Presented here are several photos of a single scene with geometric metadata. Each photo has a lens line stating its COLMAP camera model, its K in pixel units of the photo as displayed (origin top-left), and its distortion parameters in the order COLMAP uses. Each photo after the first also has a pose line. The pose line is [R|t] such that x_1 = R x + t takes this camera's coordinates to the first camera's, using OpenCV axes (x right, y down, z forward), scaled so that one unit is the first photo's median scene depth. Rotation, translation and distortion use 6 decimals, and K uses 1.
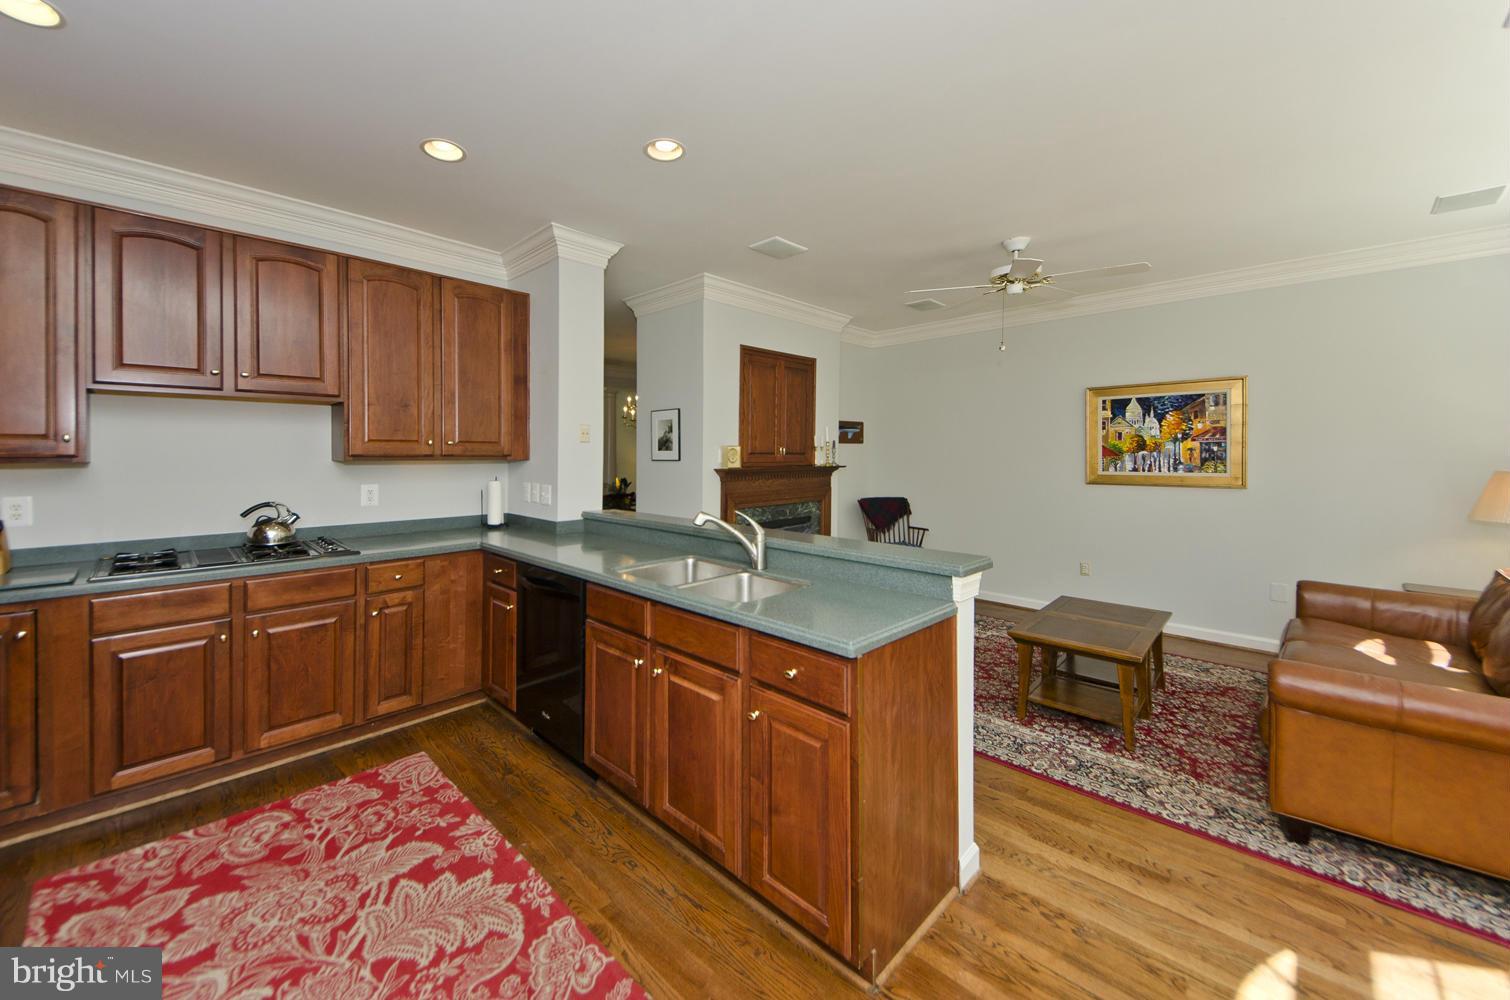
lens RADIAL K [[540.8, 0, 712.4], [0, 540.8, 463.3], [0, 0, 1]] dist [0.023233, -0.009431]
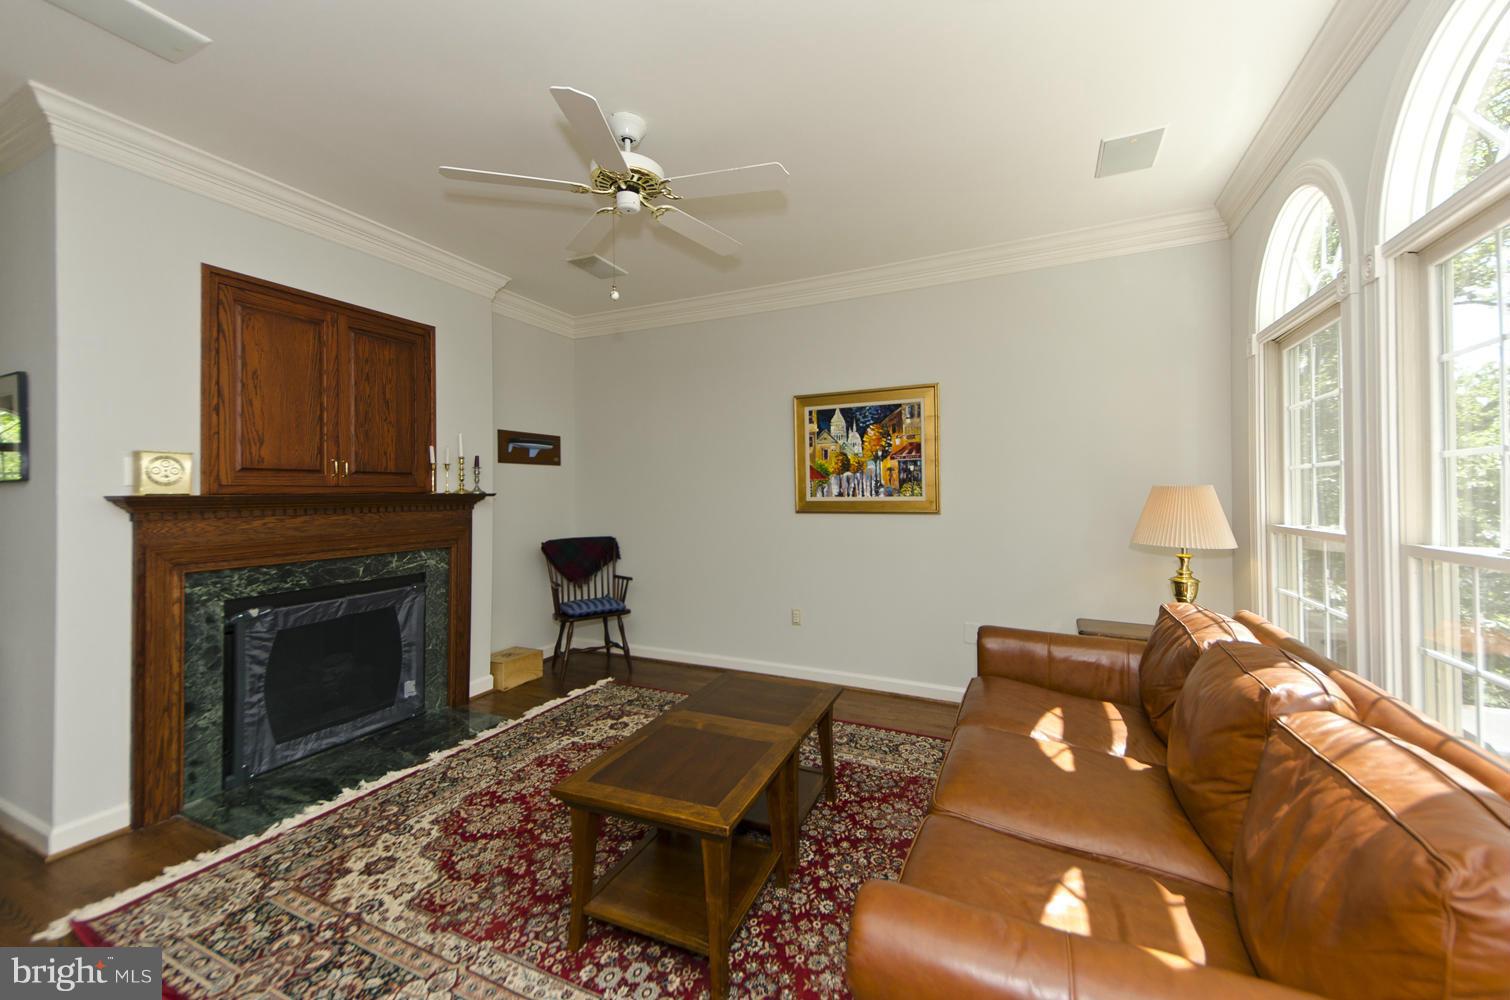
lens RADIAL K [[552.7, 0, 754.0], [0, 552.7, 487.5], [0, 0, 1]] dist [0.077727, -0.038003]
pose [[0.929193, -0.002099, 0.369588, 1.199543], [0.011048, 0.999695, -0.022097, 0.067453], [-0.369429, 0.024616, 0.928933, 0.924966]]
